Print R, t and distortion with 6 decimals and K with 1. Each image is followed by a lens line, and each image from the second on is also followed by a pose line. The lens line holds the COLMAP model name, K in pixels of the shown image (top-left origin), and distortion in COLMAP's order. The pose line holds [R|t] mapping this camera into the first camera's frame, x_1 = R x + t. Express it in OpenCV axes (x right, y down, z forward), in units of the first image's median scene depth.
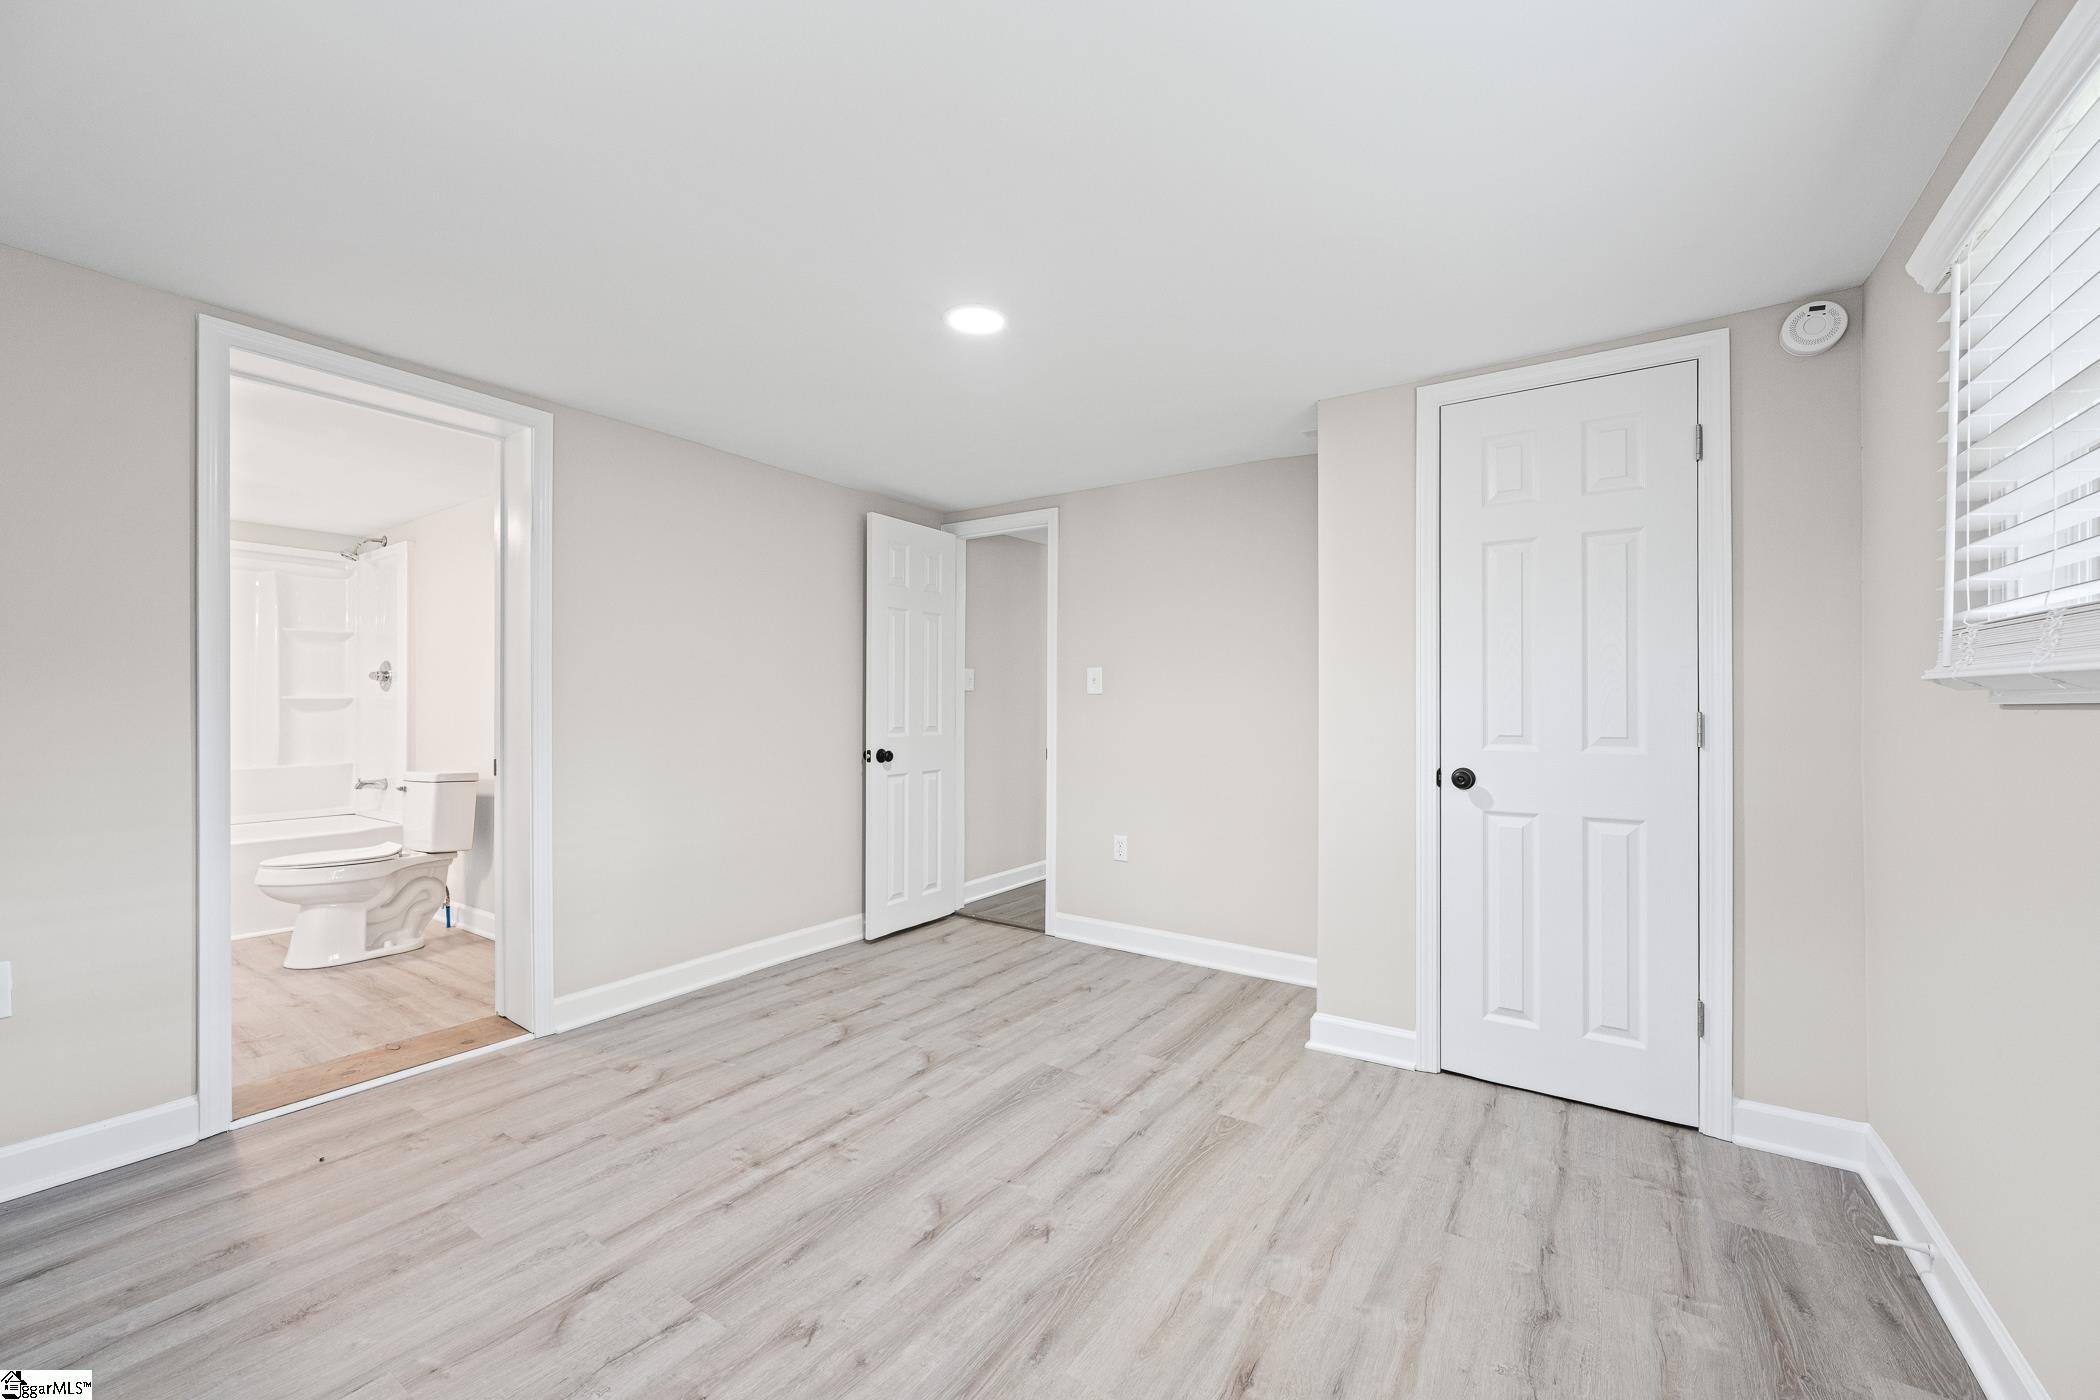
lens RADIAL K [[833.3, 0, 1044.7], [0, 833.3, 703.9], [0, 0, 1]] dist [-0.001721, -0.000117]
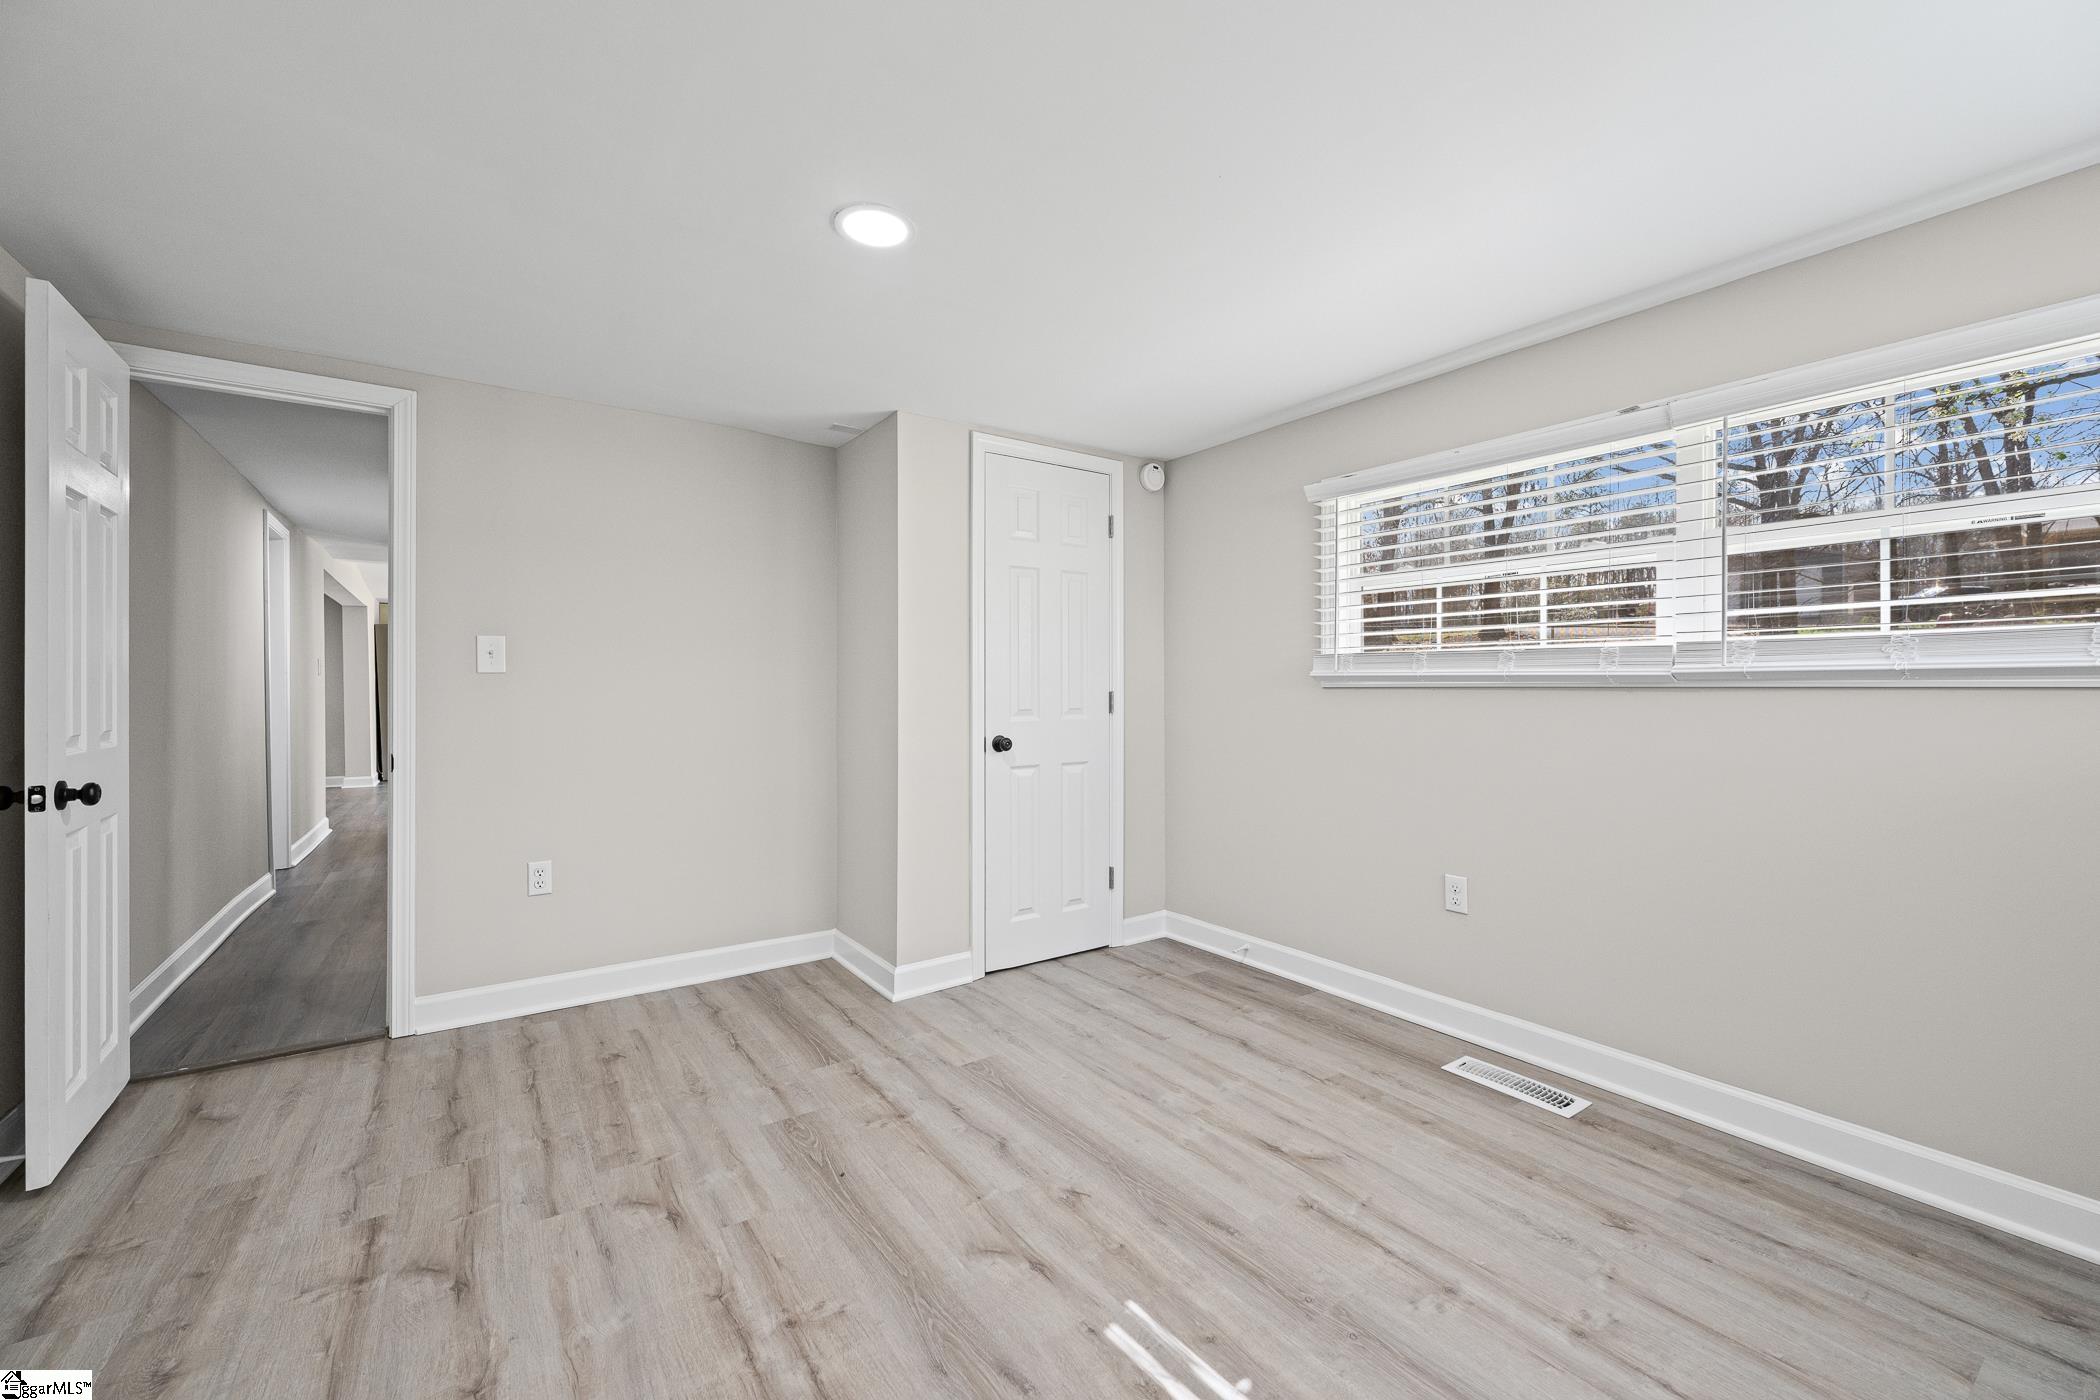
lens RADIAL K [[834.3, 0, 1046.1], [0, 834.3, 689.1], [0, 0, 1]] dist [-0.001400, -0.000490]
pose [[0.356163, -0.004269, 0.934414, -0.758587], [0.000104, 0.999990, 0.004529, -0.002174], [-0.934424, -0.001516, 0.356160, 0.508741]]
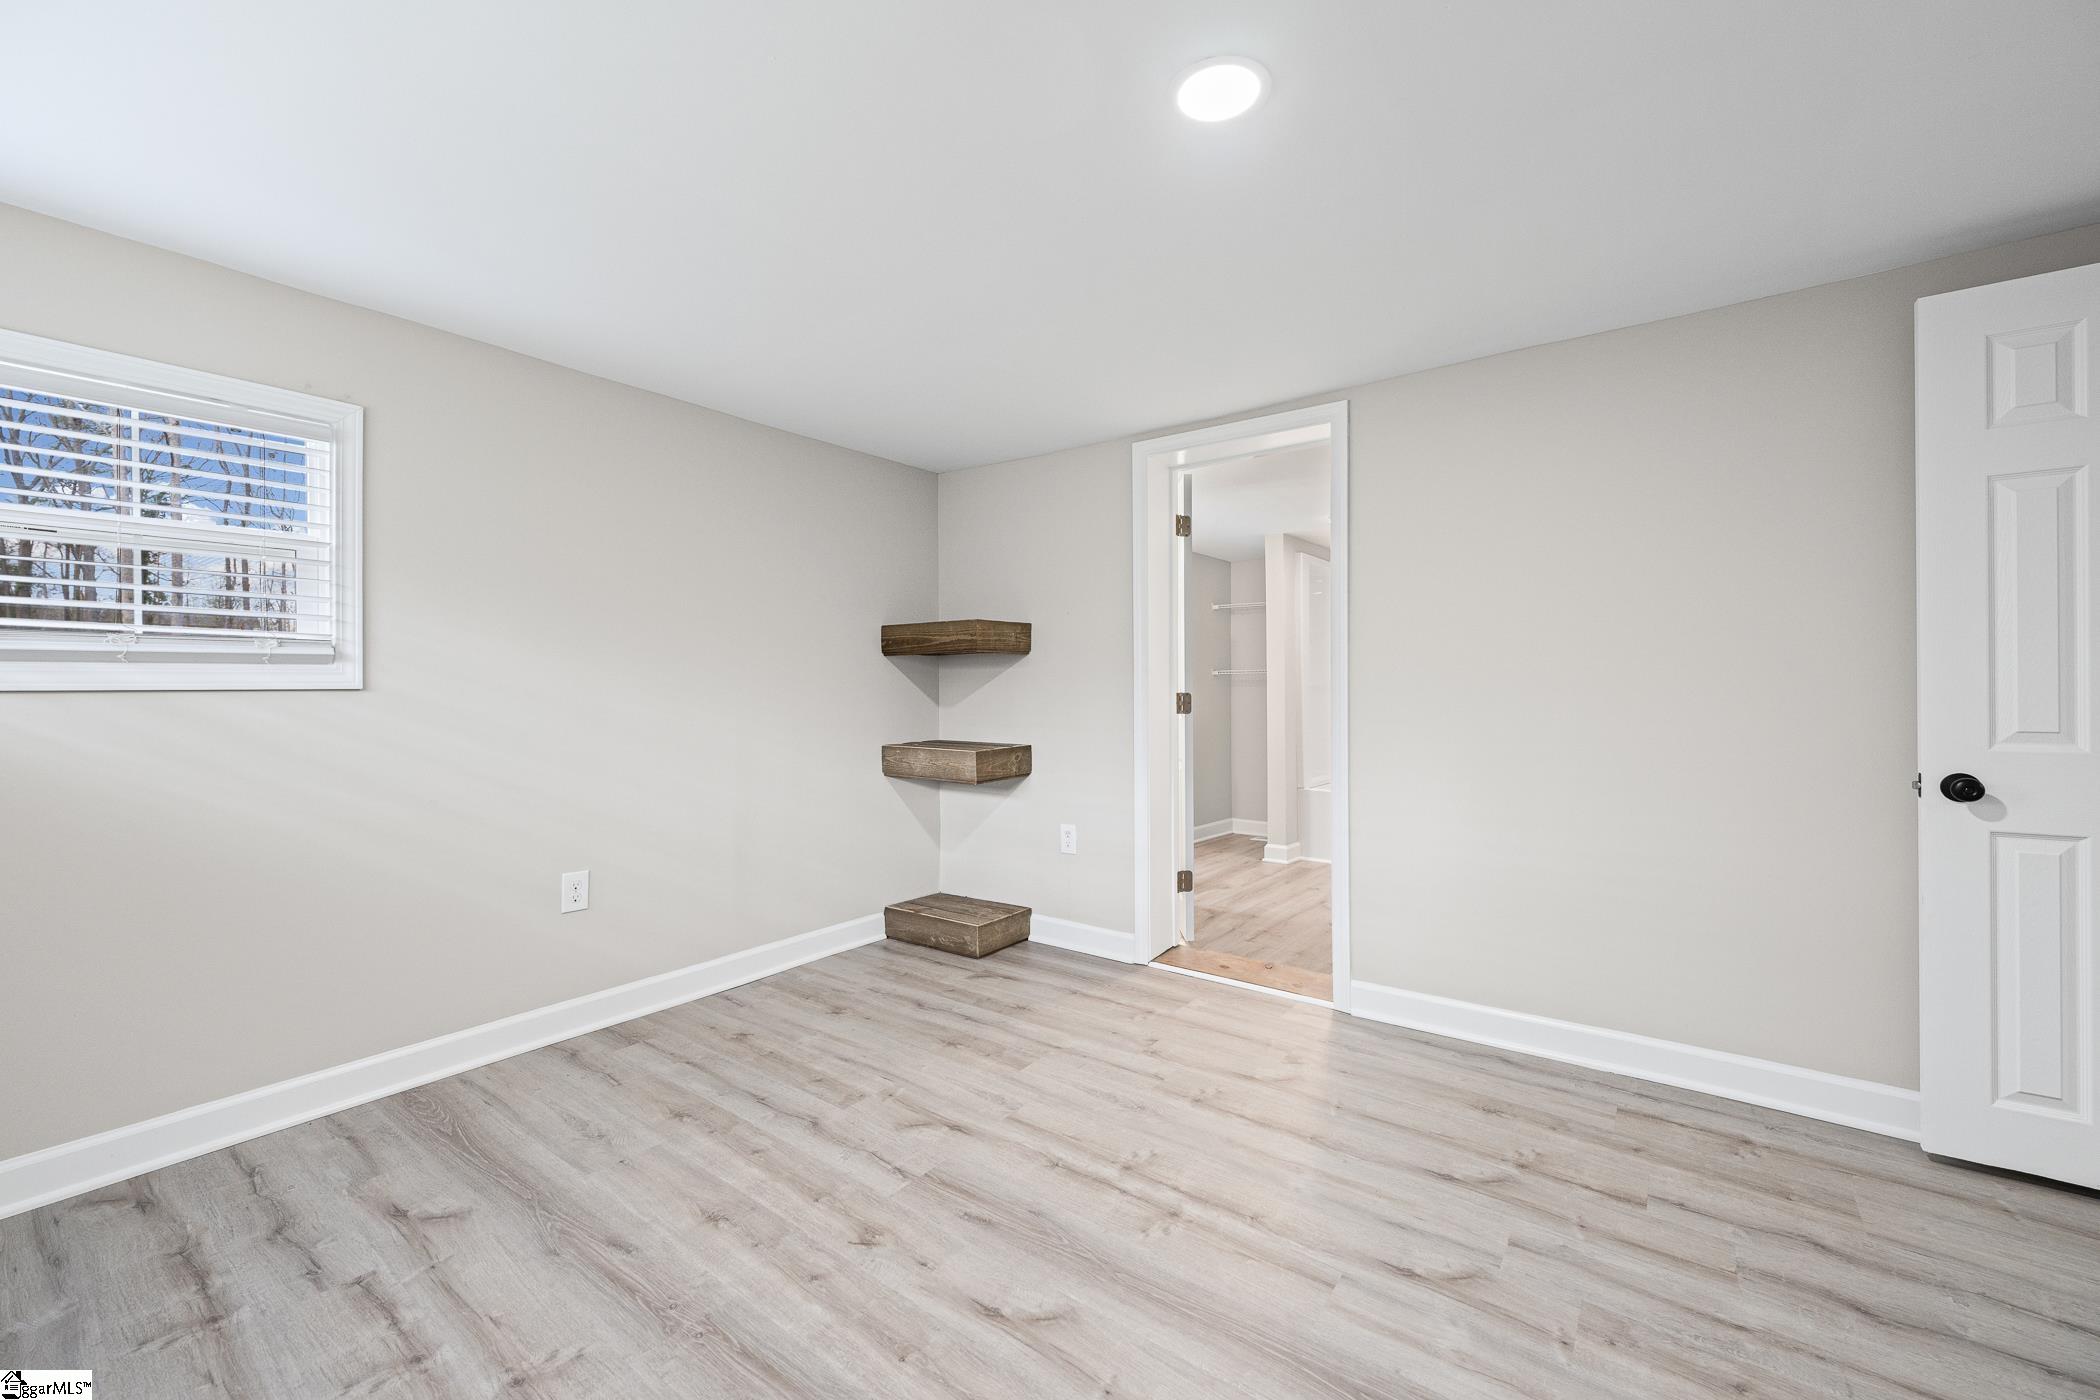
lens RADIAL K [[834.3, 0, 1046.1], [0, 834.3, 689.1], [0, 0, 1]] dist [-0.001400, -0.000490]
pose [[-0.049808, -0.004551, -0.998748, 0.542143], [0.006071, 0.999970, -0.004859, 0.006373], [0.998740, -0.006305, -0.049779, 0.842155]]
